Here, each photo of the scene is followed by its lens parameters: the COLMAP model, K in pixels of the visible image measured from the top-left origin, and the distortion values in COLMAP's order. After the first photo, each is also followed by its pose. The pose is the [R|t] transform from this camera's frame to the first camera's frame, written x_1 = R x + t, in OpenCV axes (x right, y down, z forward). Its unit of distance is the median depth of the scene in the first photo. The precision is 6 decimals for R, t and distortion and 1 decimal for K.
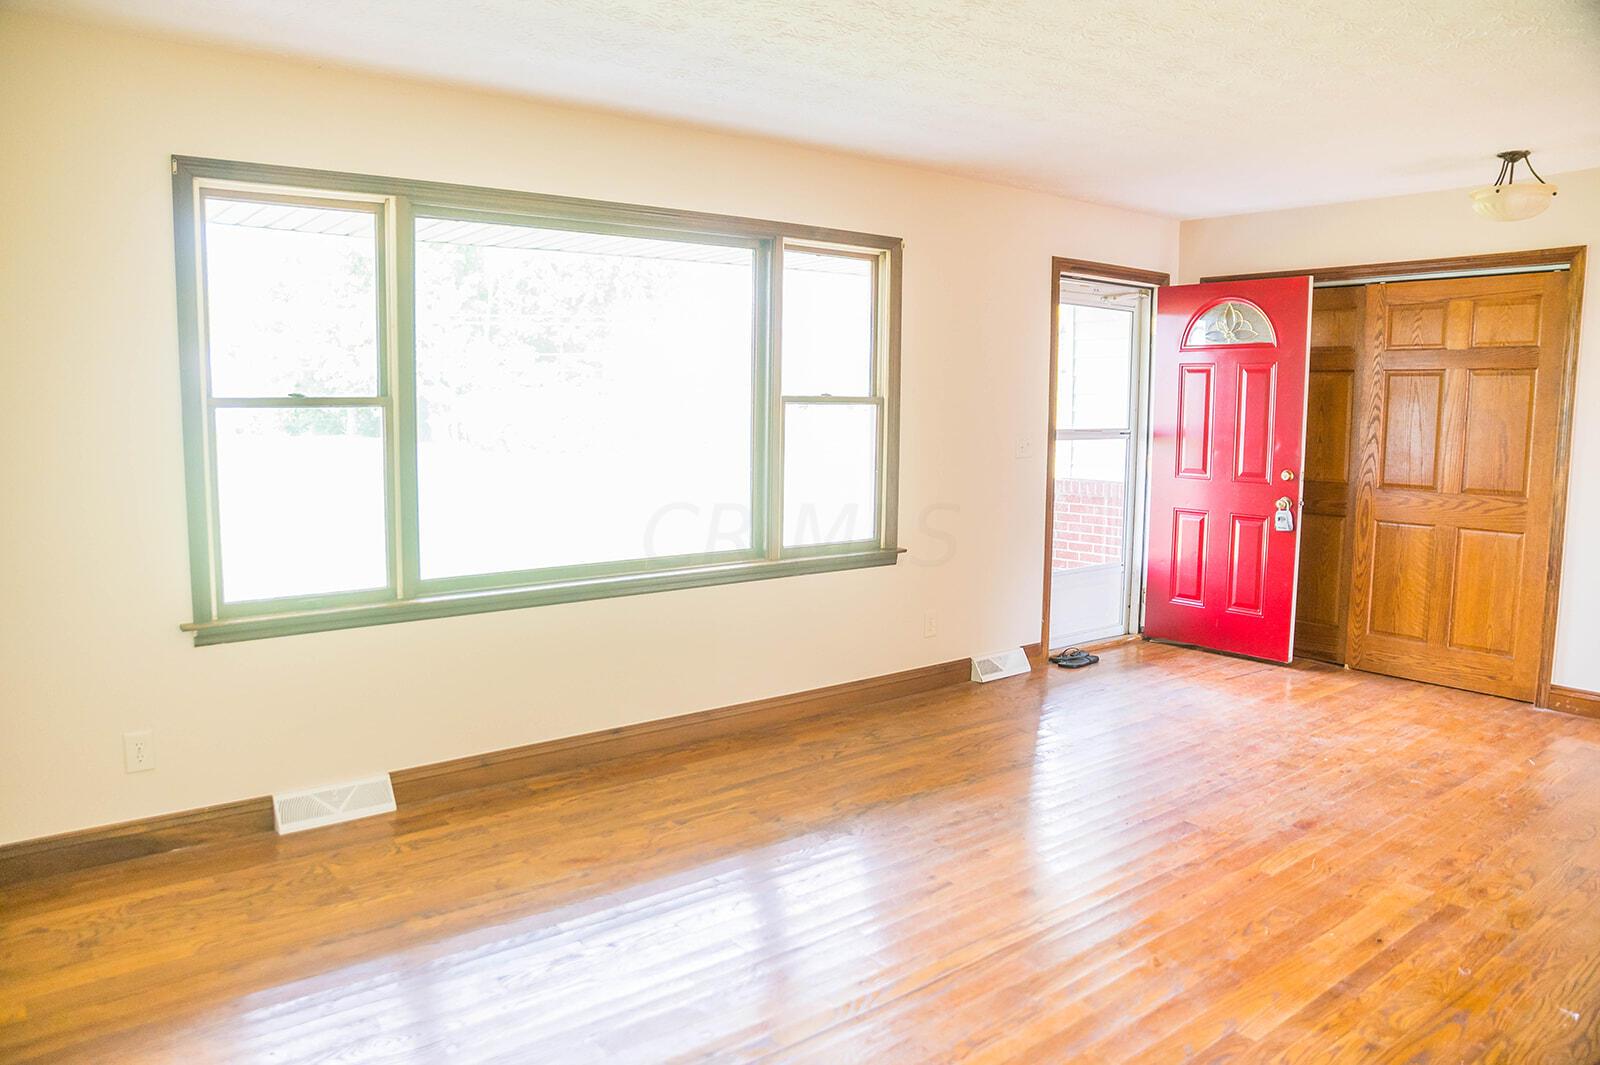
lens RADIAL K [[1110.0, 0, 789.0], [0, 1110.0, 529.4], [0, 0, 1]] dist [-0.143386, 0.108164]
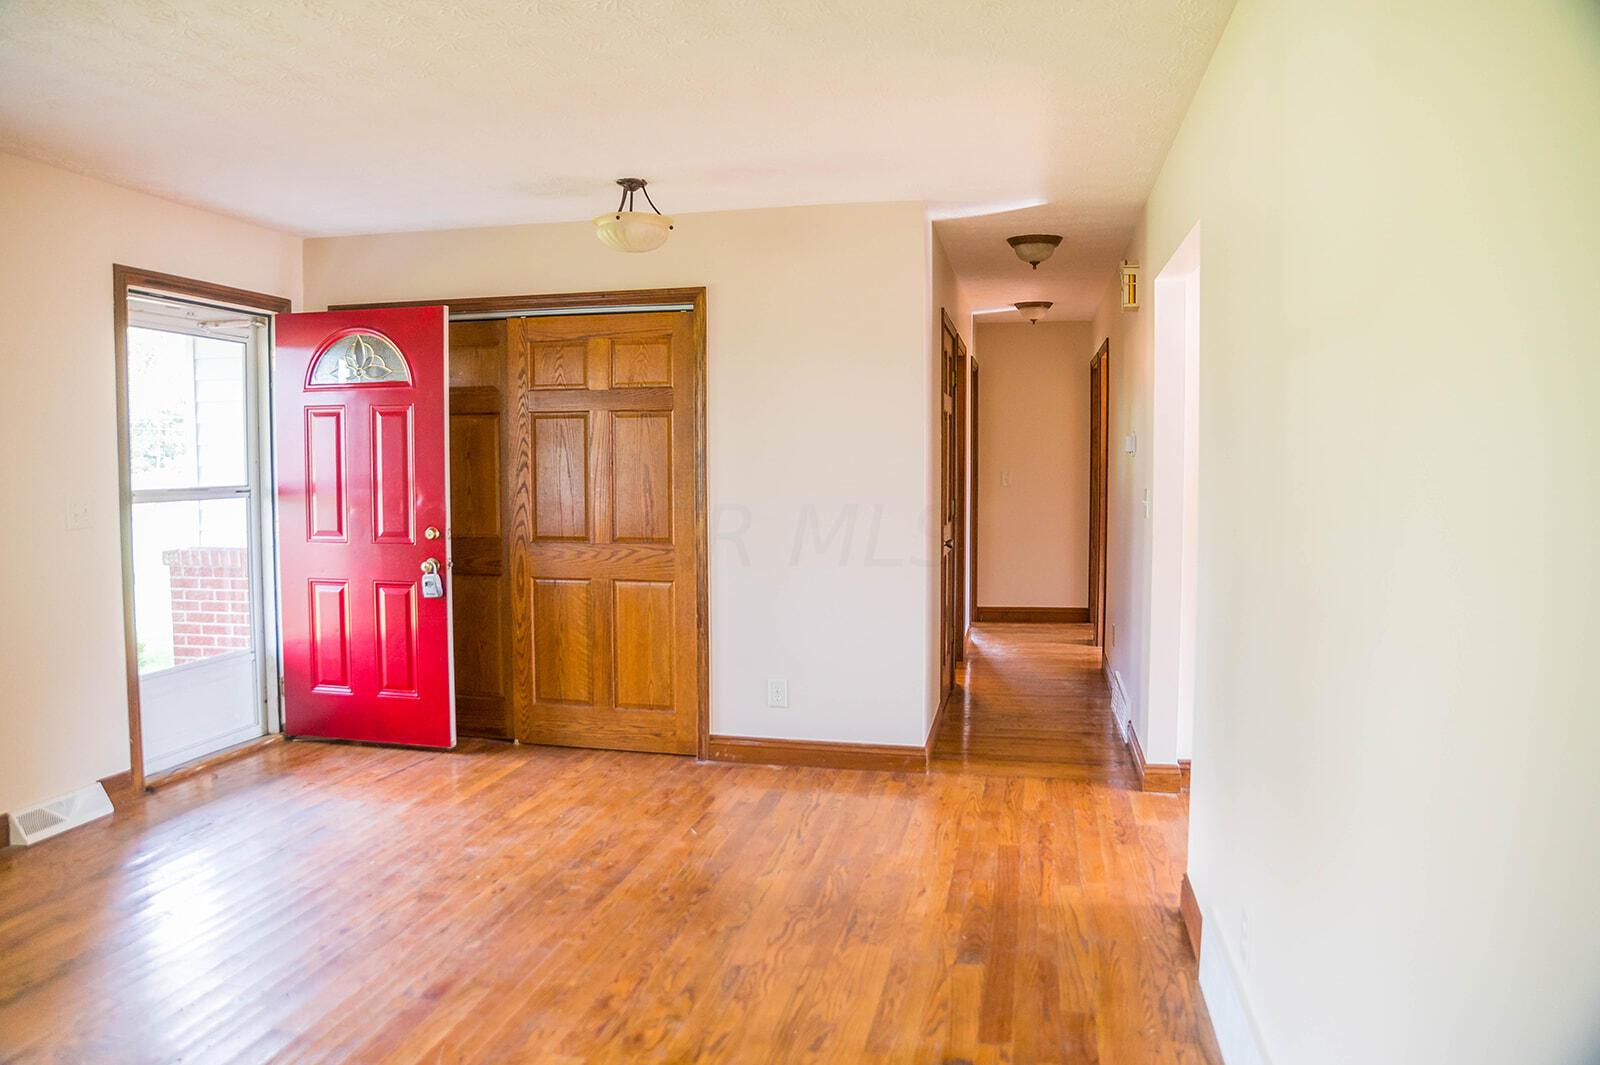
lens RADIAL K [[1110.0, 0, 789.0], [0, 1110.0, 529.4], [0, 0, 1]] dist [-0.143386, 0.108164]
pose [[0.774633, -0.046739, 0.630682, 0.135355], [0.077299, 0.996785, -0.021073, -0.012993], [-0.627669, 0.065075, 0.775755, 0.145680]]
